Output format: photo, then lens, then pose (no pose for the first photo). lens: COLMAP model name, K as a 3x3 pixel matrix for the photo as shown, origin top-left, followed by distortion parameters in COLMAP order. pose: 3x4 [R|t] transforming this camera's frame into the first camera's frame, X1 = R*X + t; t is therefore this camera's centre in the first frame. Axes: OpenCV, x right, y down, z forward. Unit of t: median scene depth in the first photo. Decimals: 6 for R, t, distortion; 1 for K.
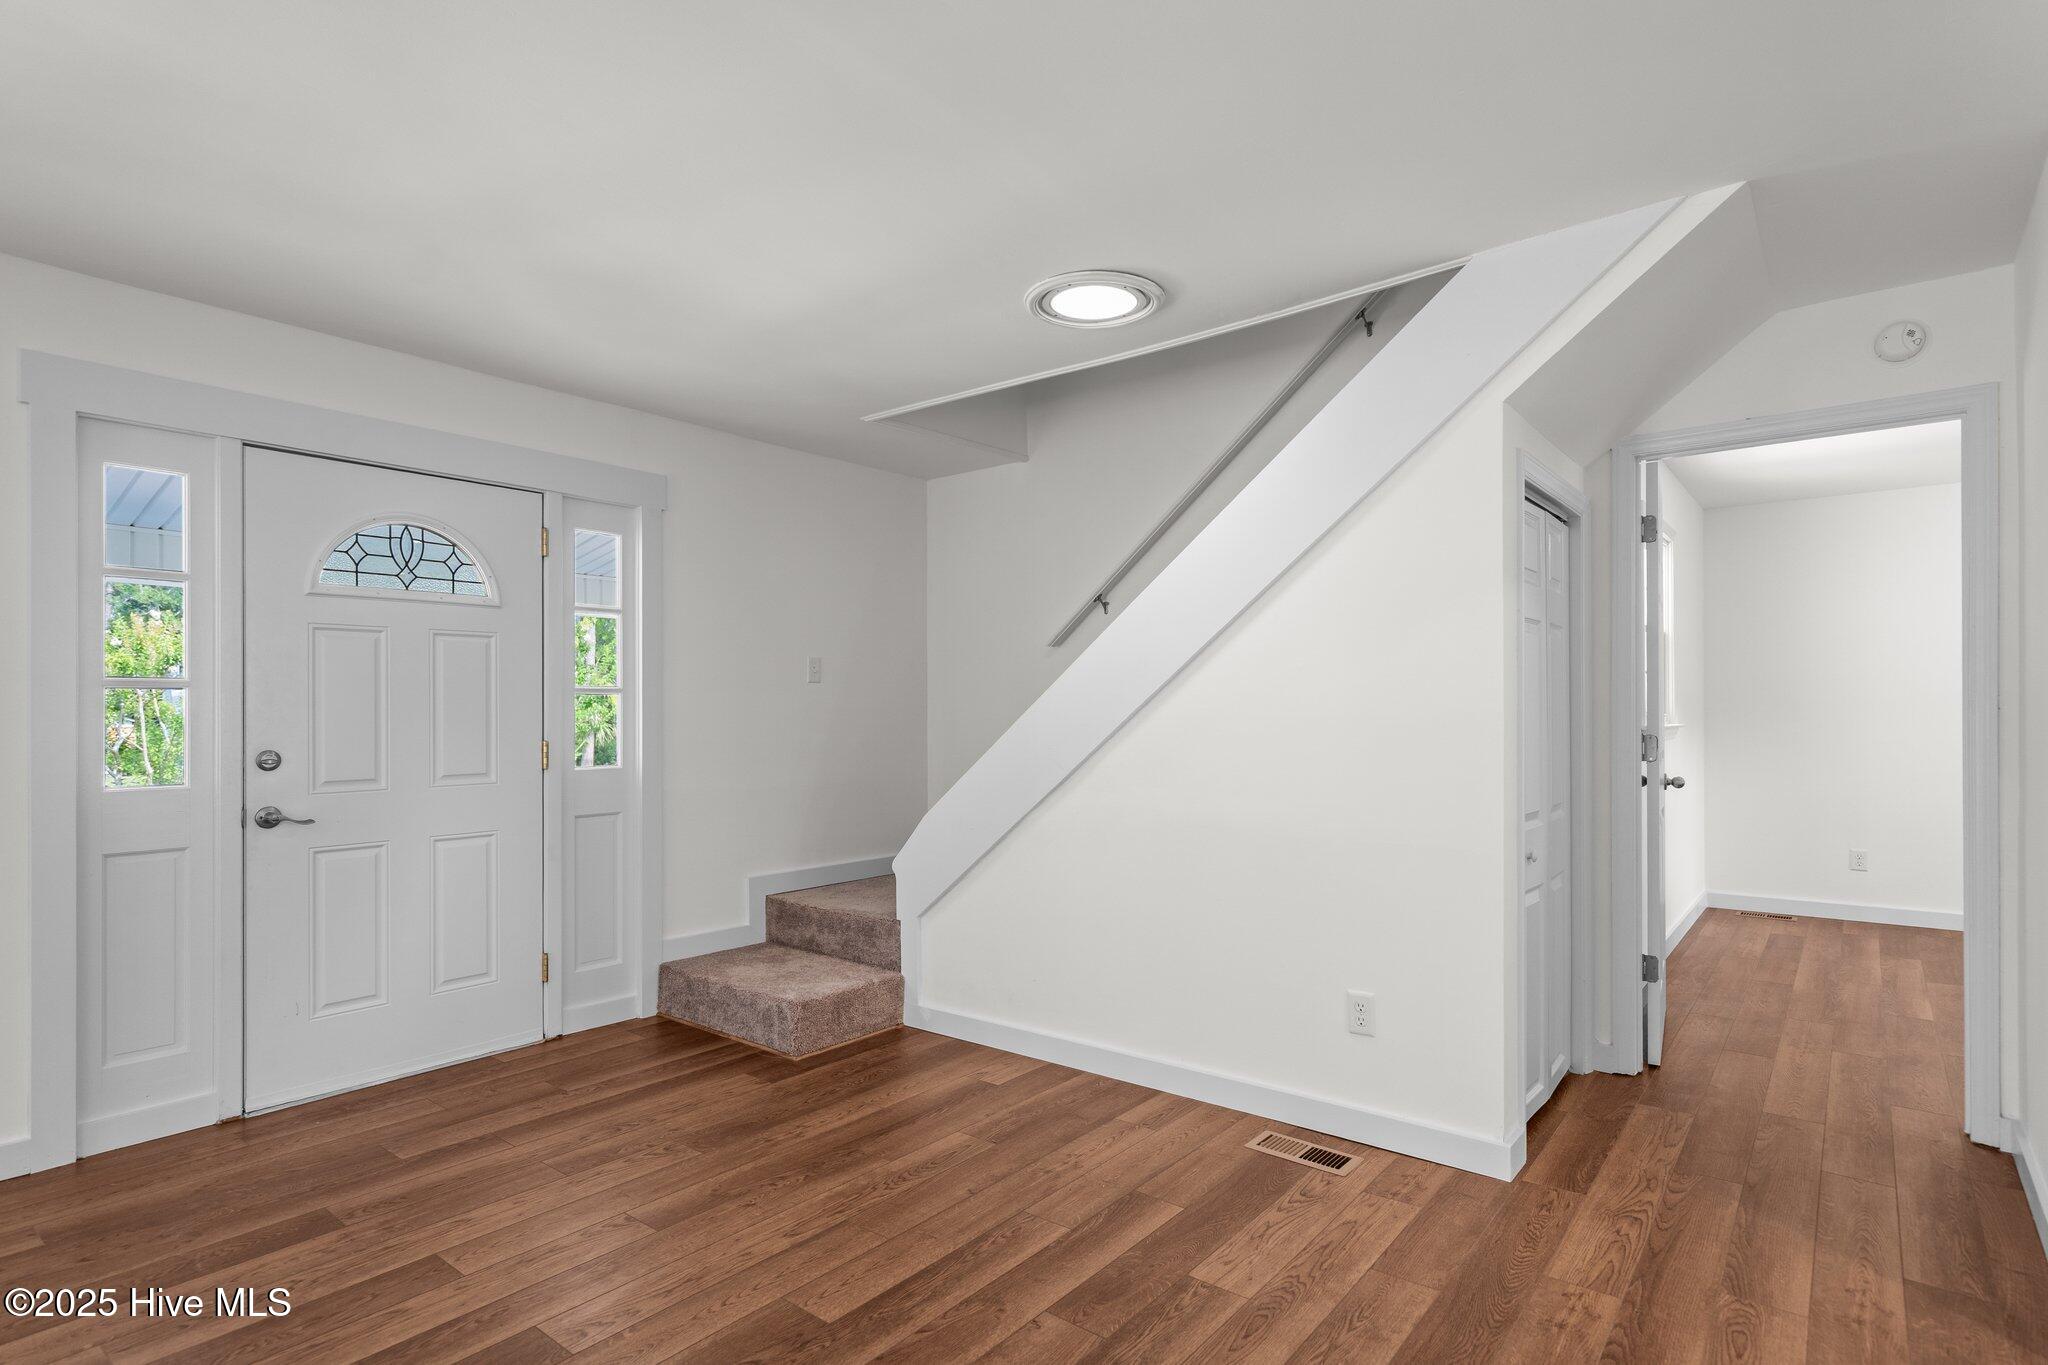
lens RADIAL K [[1019.6, 0, 1025.2], [0, 1019.6, 699.6], [0, 0, 1]] dist [0.001097, 0.000011]
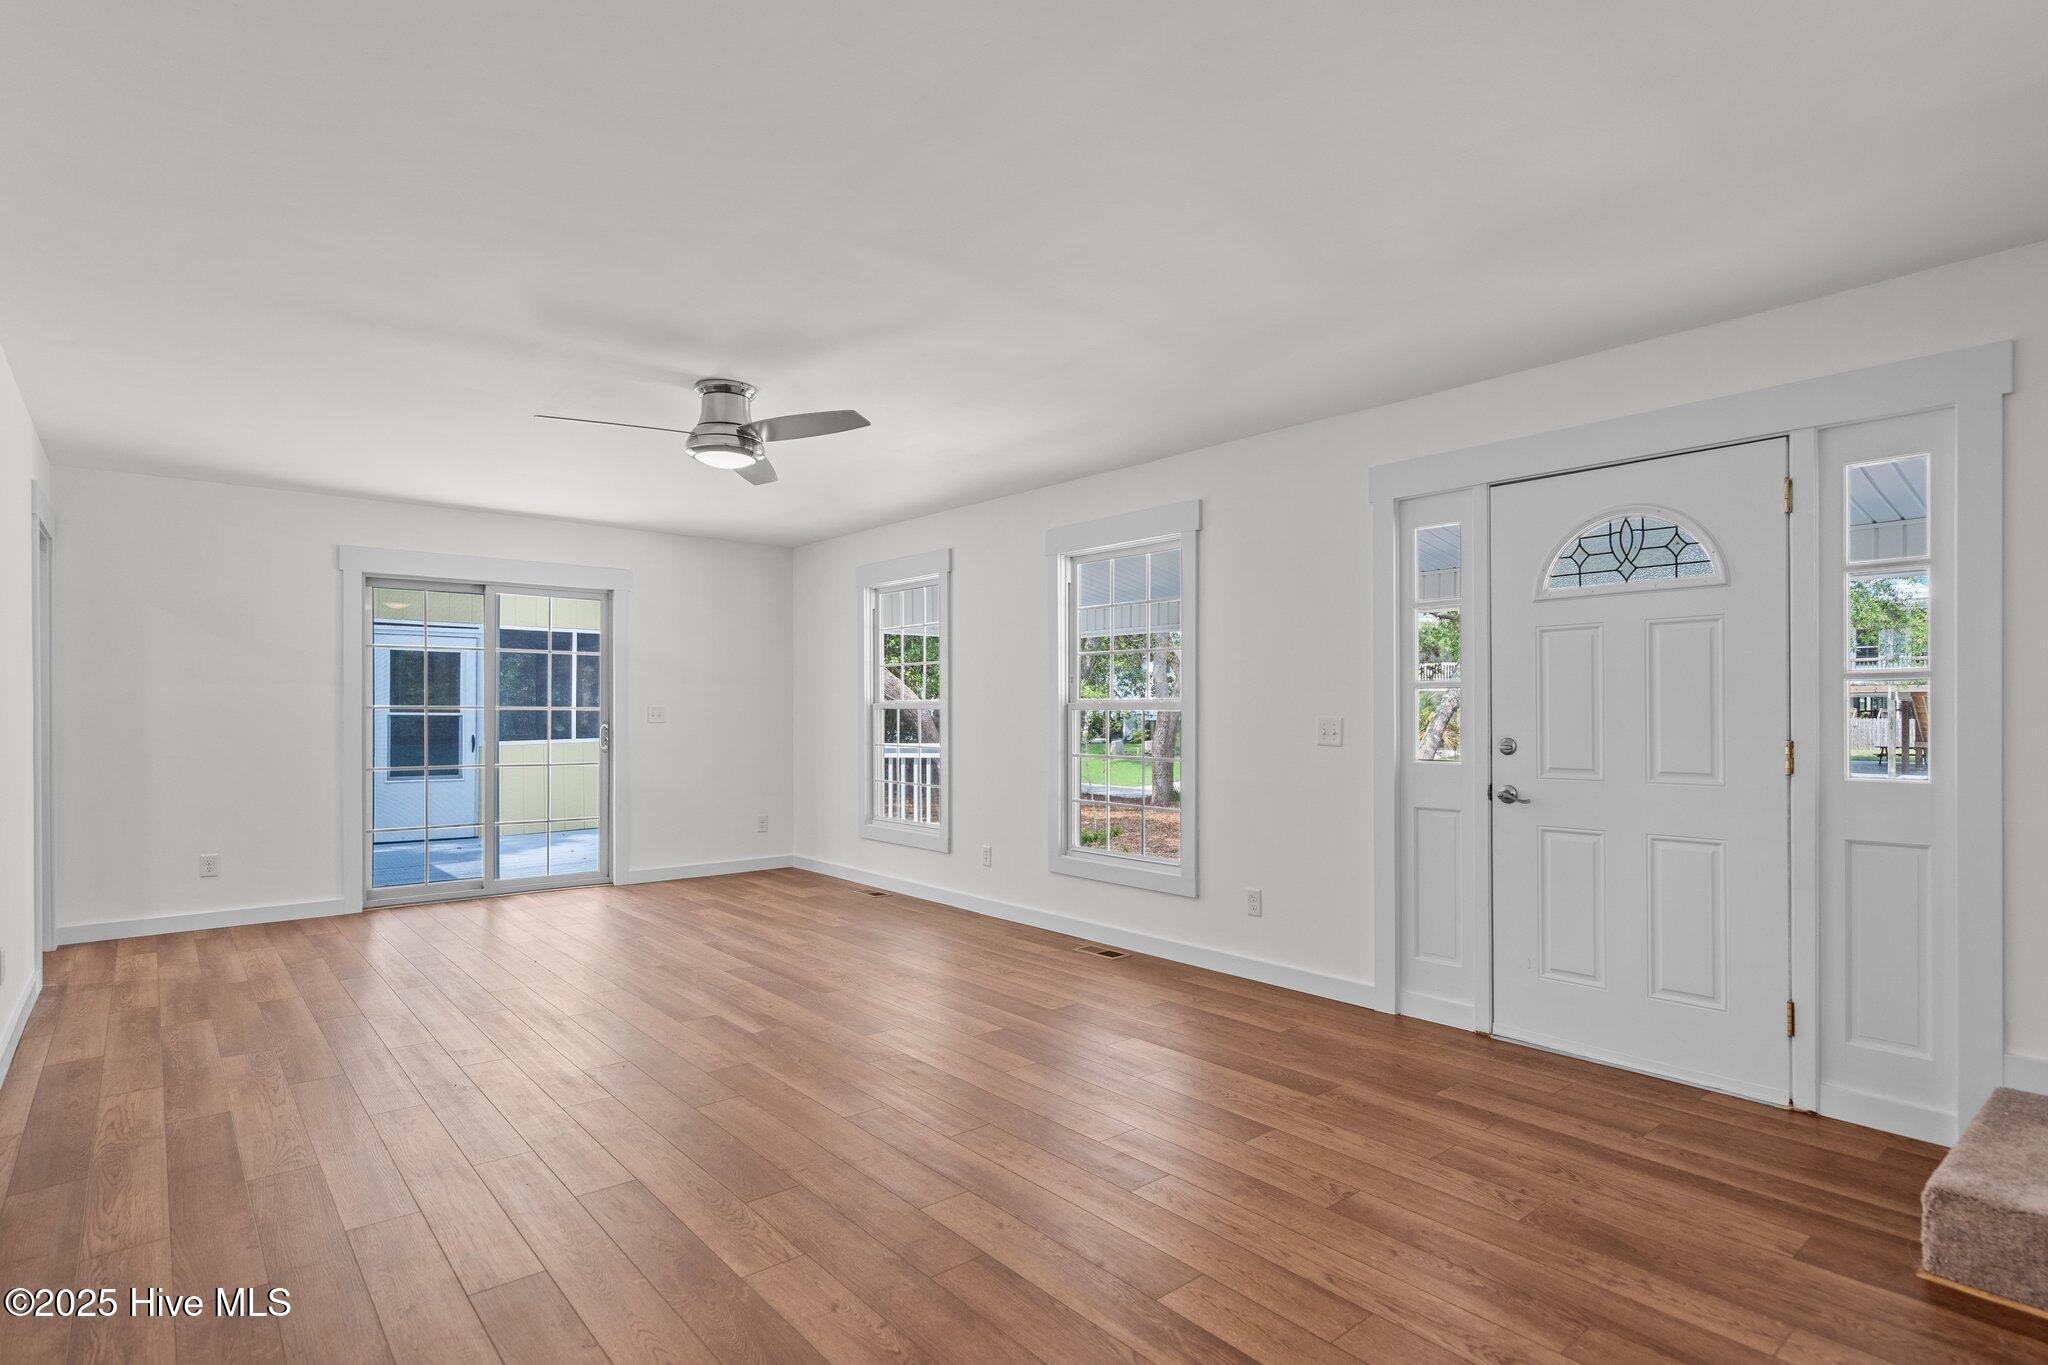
lens RADIAL K [[1029.8, 0, 1049.9], [0, 1029.8, 722.3], [0, 0, 1]] dist [-0.004421, 0.002000]
pose [[-0.163980, 0.015418, -0.986343, 0.491952], [0.013320, 0.999821, 0.013415, 0.007424], [0.986374, -0.010938, -0.164156, 0.627832]]
